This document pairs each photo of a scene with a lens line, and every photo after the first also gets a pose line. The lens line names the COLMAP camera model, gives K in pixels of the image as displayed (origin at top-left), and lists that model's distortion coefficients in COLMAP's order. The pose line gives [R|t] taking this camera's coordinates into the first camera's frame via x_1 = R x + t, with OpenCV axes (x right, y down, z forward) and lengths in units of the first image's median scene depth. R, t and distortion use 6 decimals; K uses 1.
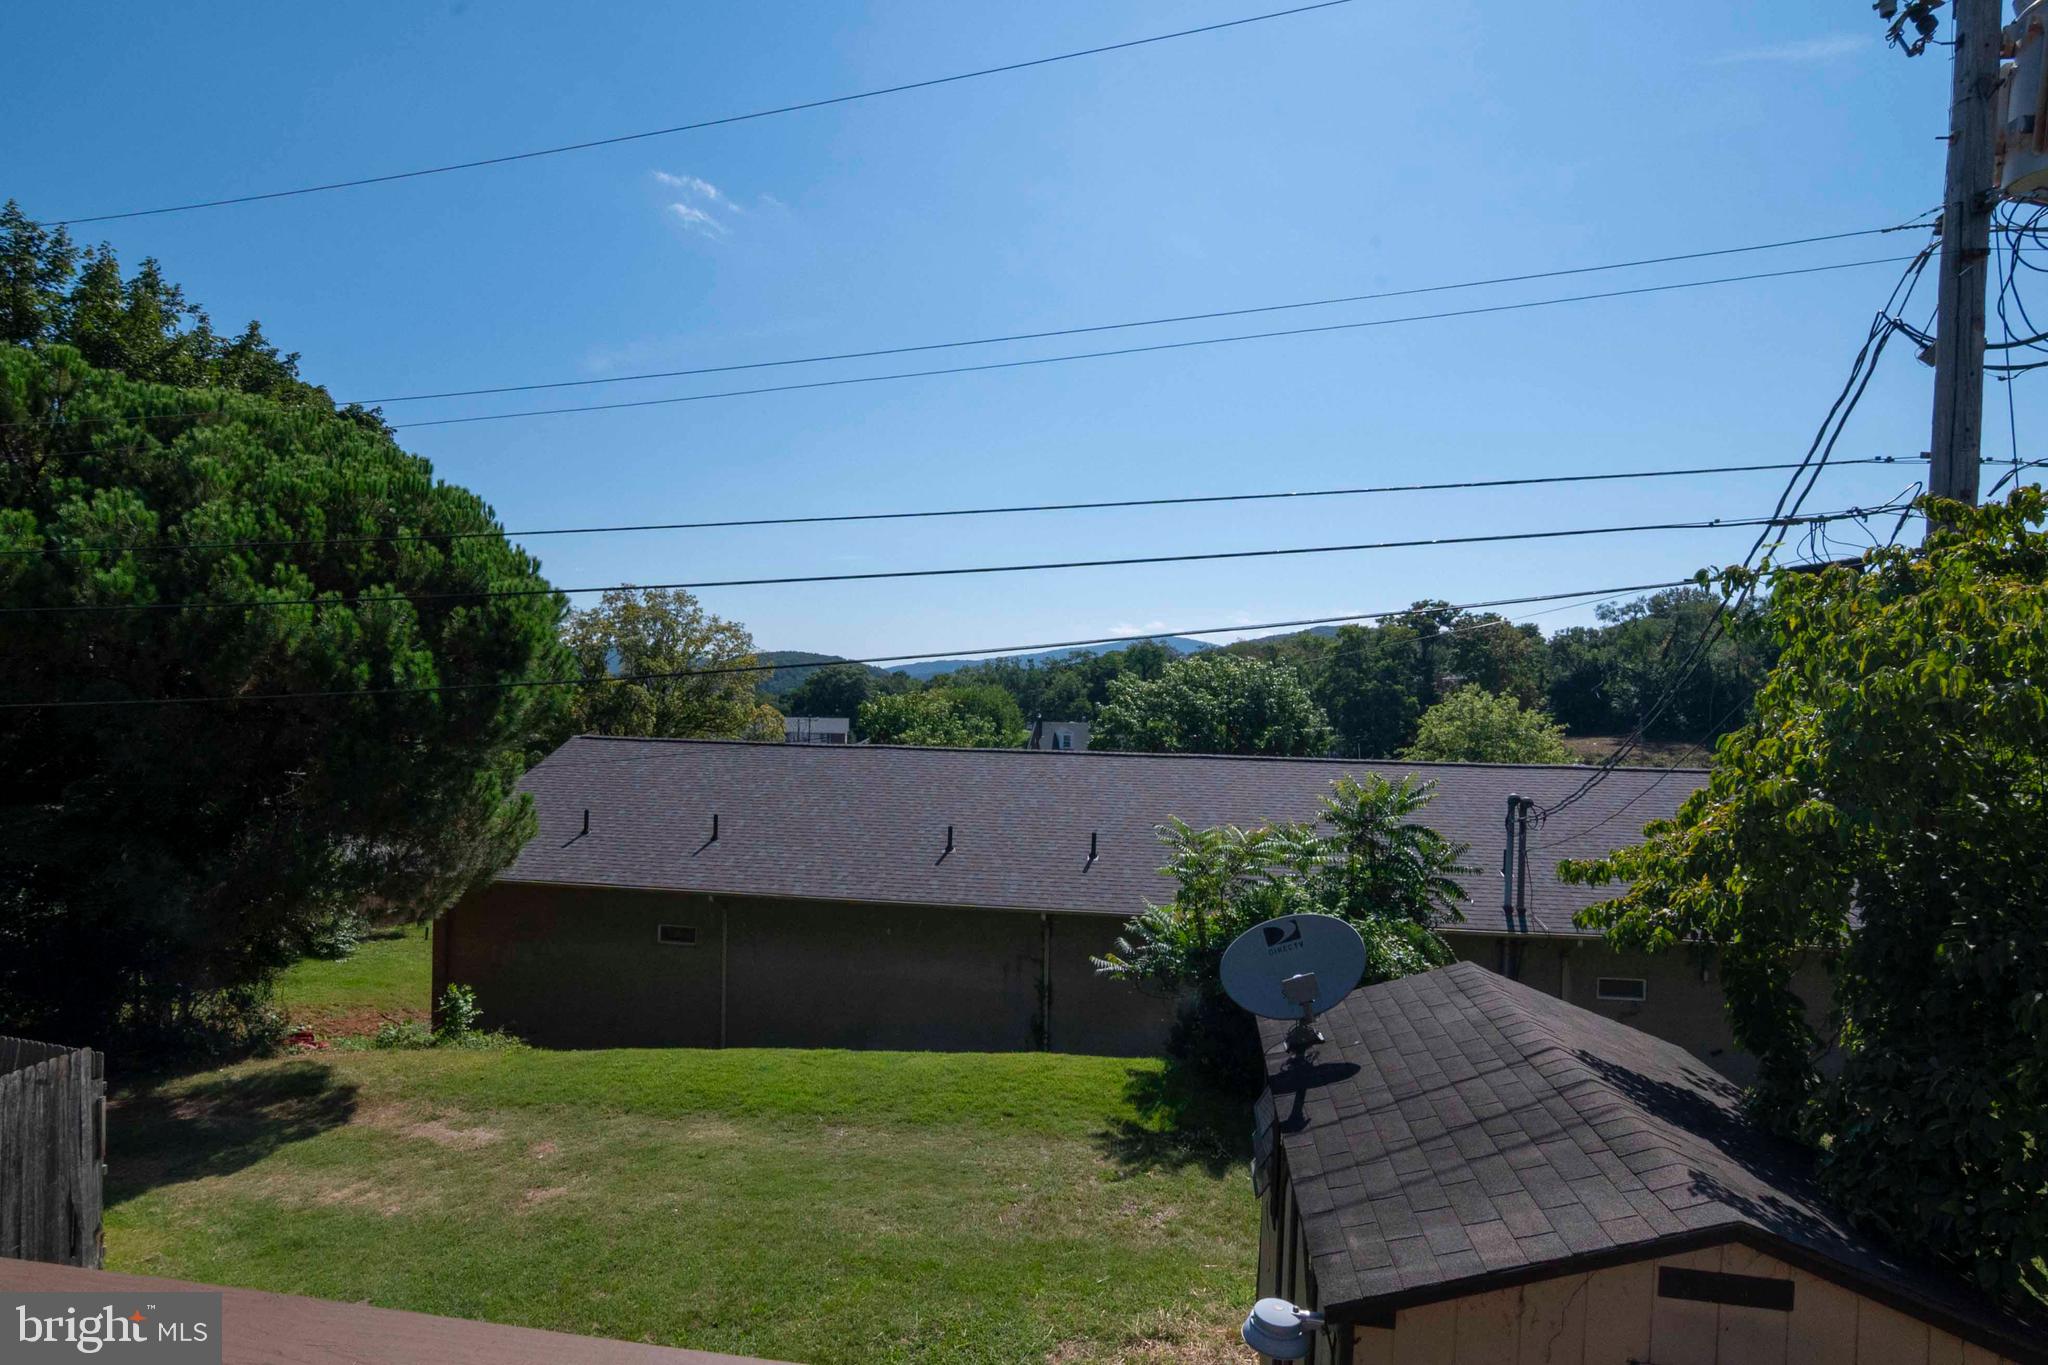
lens RADIAL K [[1006.9, 0, 989.5], [0, 1006.9, 693.0], [0, 0, 1]] dist [-0.027755, 0.009093]
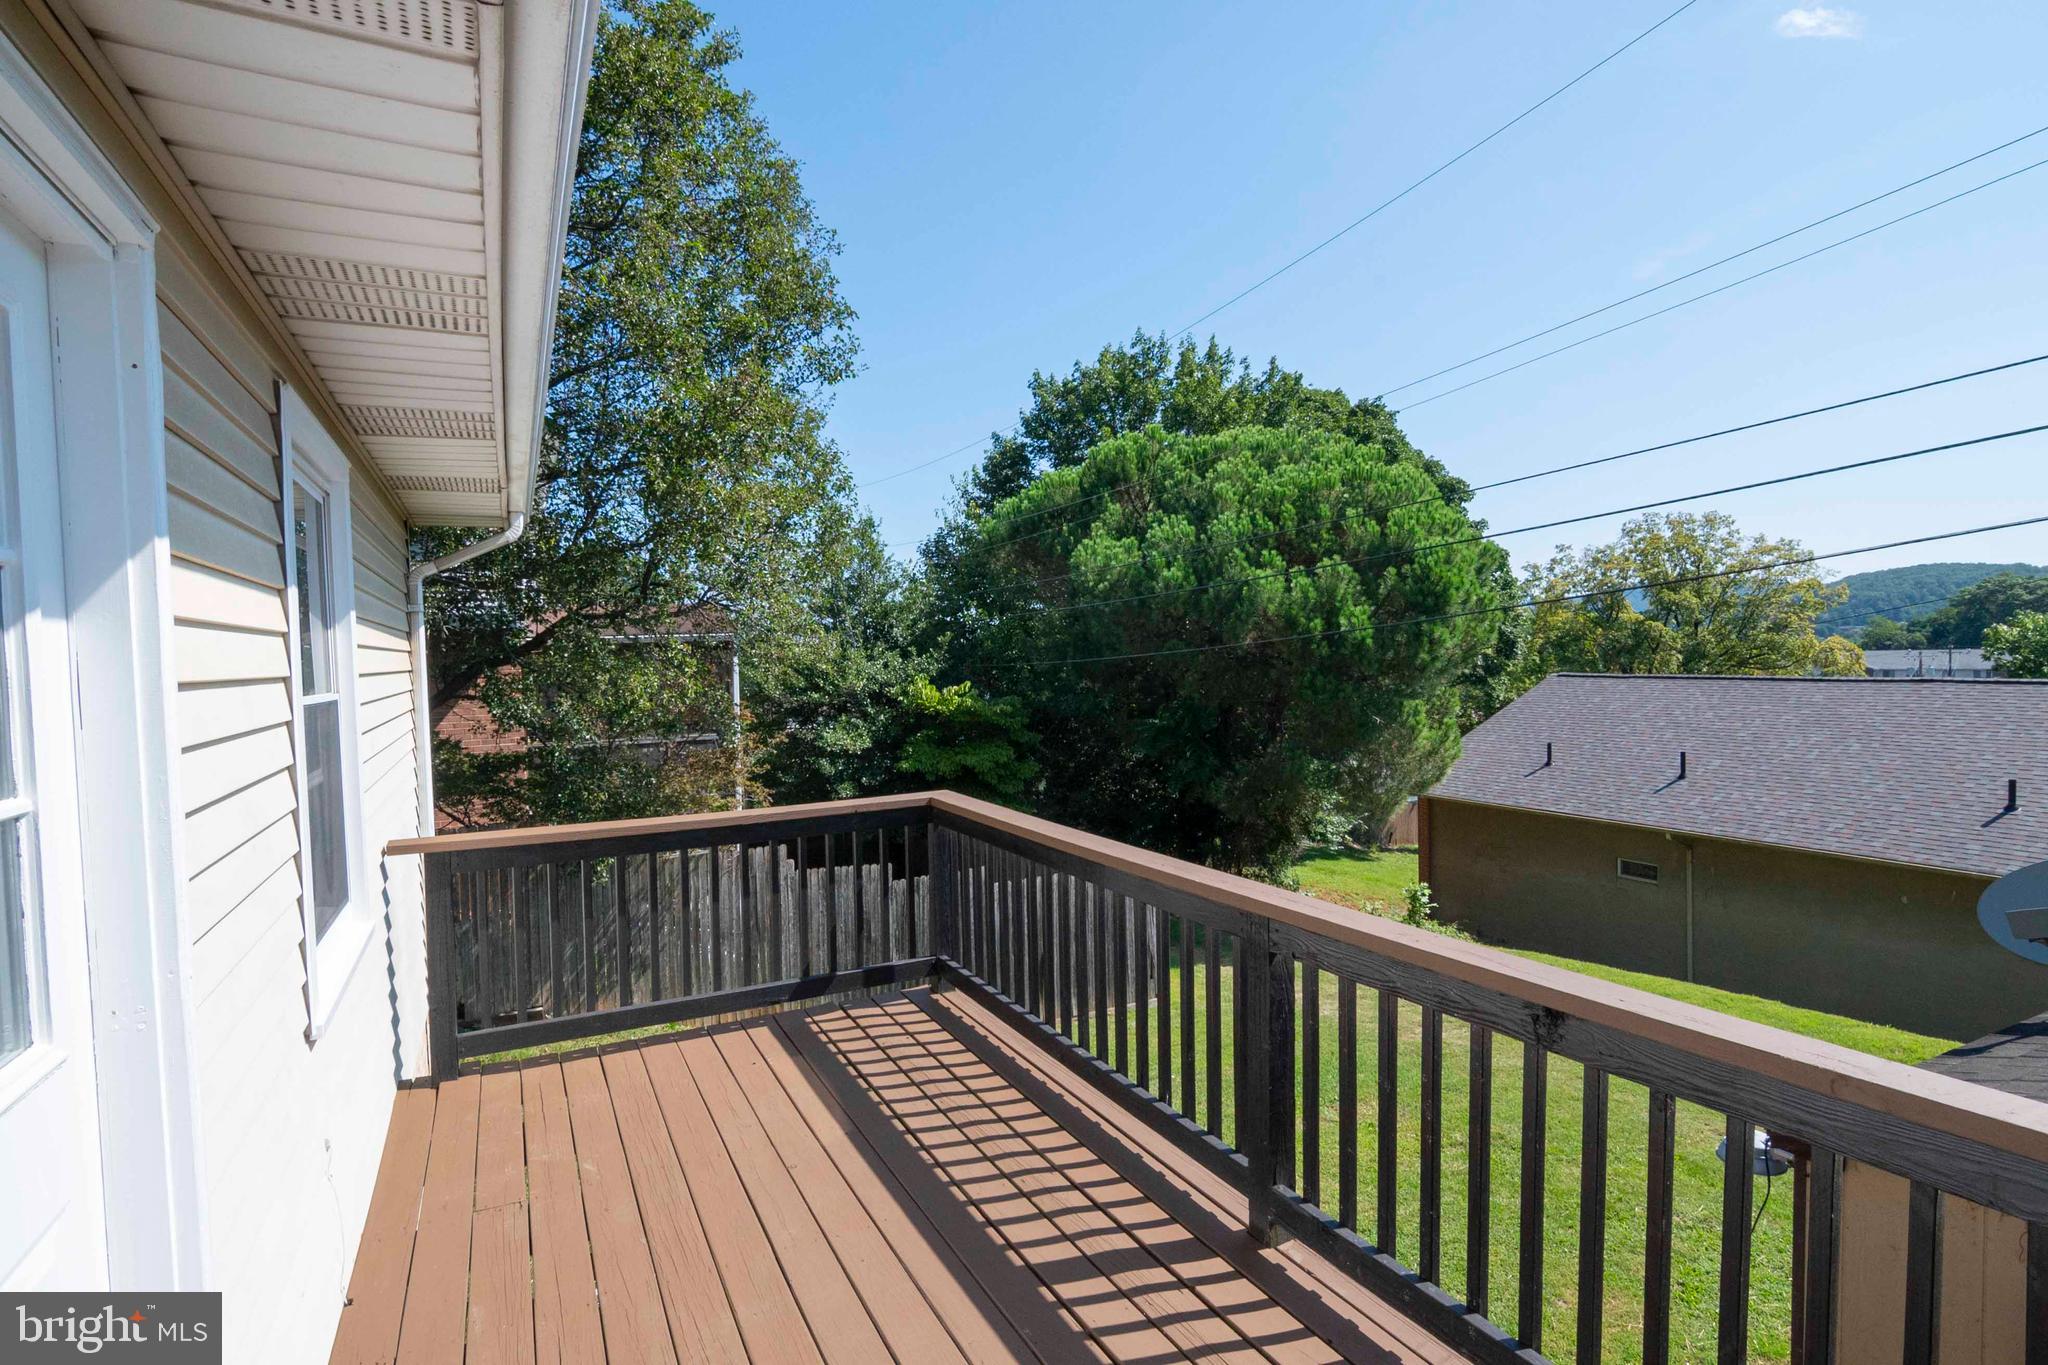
lens RADIAL K [[1006.9, 0, 1005.4], [0, 1006.9, 686.0], [0, 0, 1]] dist [-0.027755, 0.009093]
pose [[0.566639, -0.009050, -0.823916, 0.227199], [0.047841, 0.998614, 0.021933, 0.010223], [0.822576, -0.051845, 0.566287, -0.099541]]
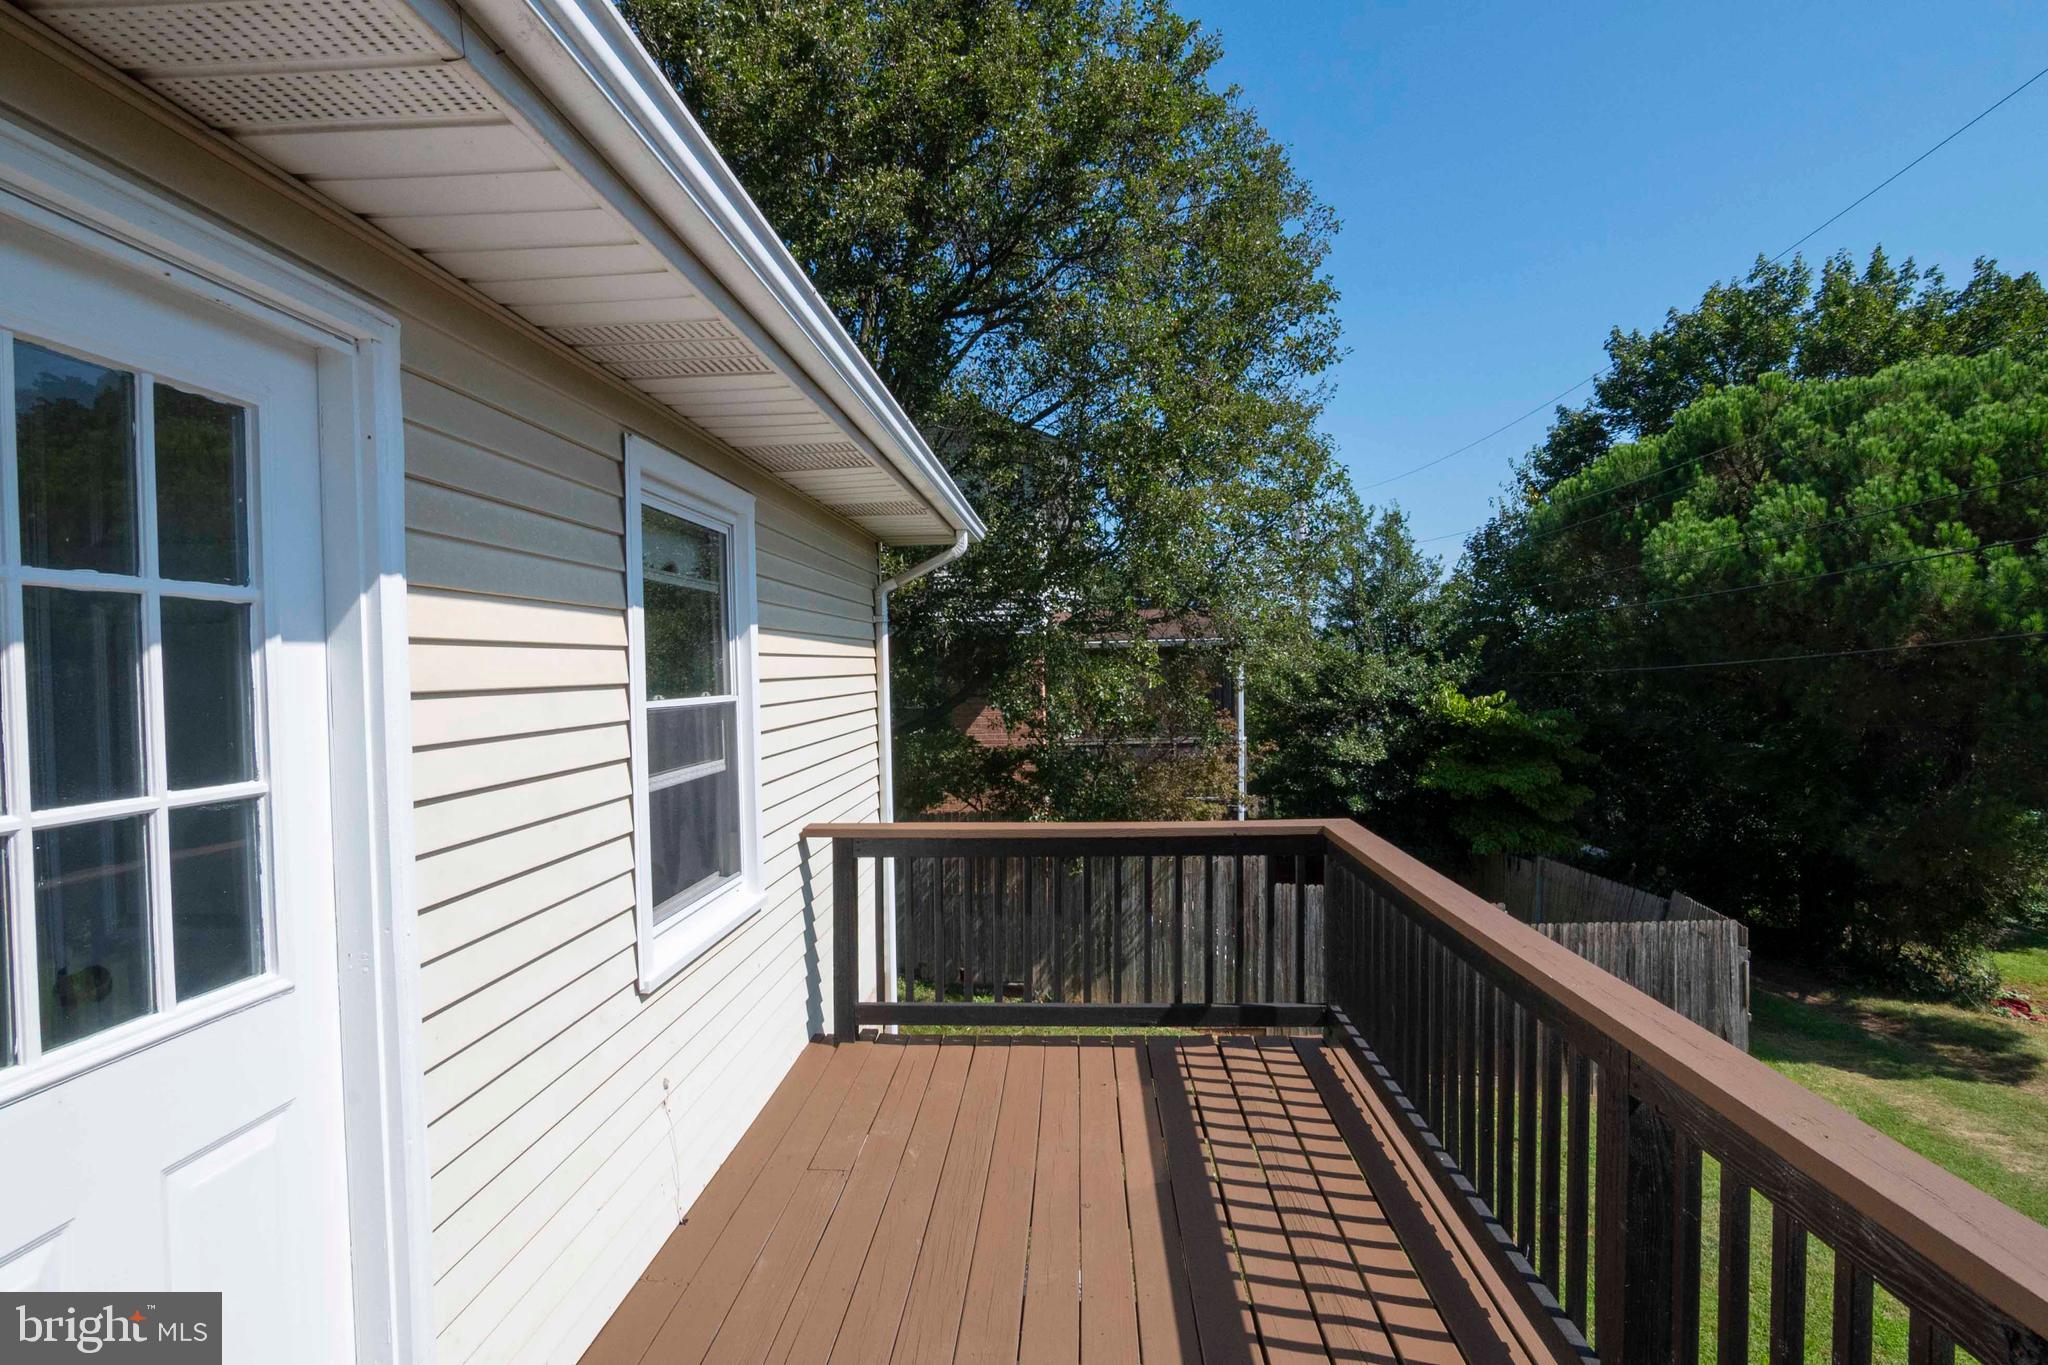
lens RADIAL K [[1006.9, 0, 1013.5], [0, 1006.9, 686.0], [0, 0, 1]] dist [-0.027755, 0.009093]
pose [[0.075649, -0.004281, -0.997125, 0.225711], [0.031274, 0.999509, -0.001918, 0.009803], [0.996644, -0.031039, 0.075746, -0.039549]]
